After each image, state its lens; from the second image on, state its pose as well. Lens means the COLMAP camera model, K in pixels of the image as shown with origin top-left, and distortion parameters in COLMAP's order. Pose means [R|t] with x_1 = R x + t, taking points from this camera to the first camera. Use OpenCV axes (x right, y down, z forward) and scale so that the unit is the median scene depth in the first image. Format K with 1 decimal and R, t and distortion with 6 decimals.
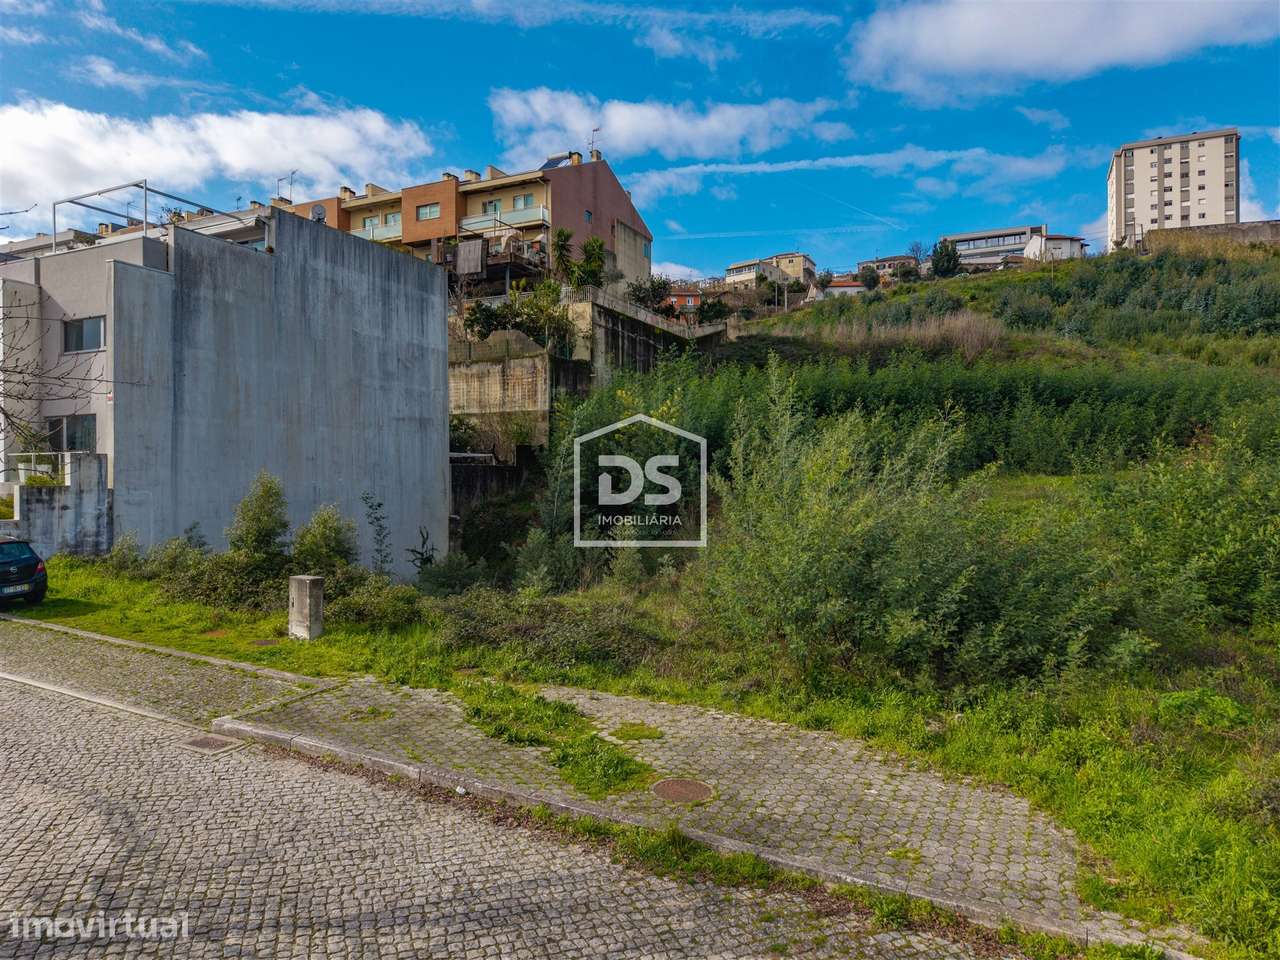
lens RADIAL K [[862.9, 0, 646.4], [0, 862.9, 474.7], [0, 0, 1]] dist [0.027506, -0.031546]
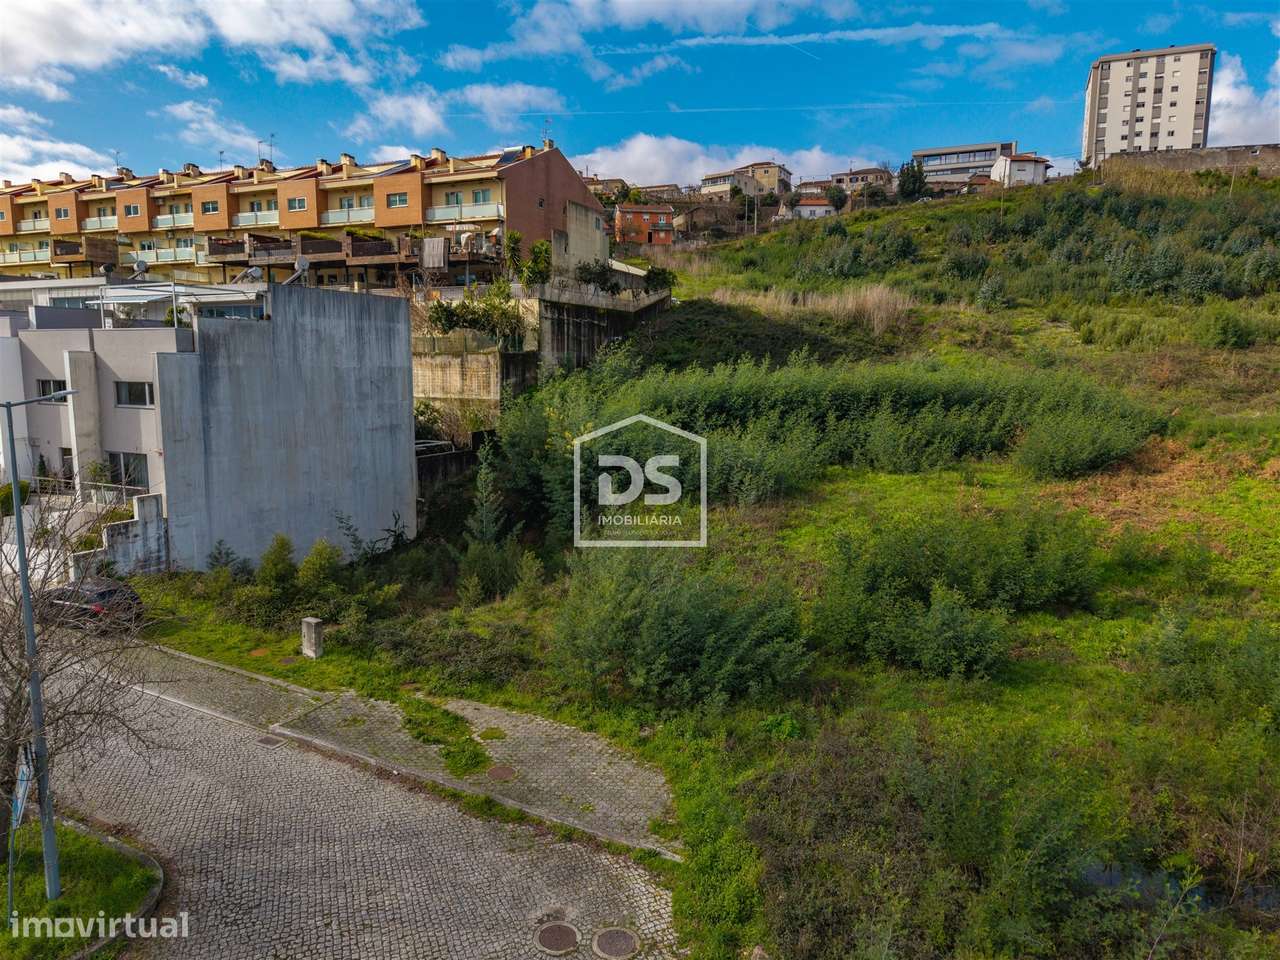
lens RADIAL K [[862.9, 0, 646.4], [0, 862.9, 474.7], [0, 0, 1]] dist [0.027506, -0.031546]
pose [[0.999852, 0.010766, 0.013446, 0.088321], [-0.012485, 0.990750, 0.135125, -0.158411], [-0.011867, -0.135273, 0.990737, -0.244340]]
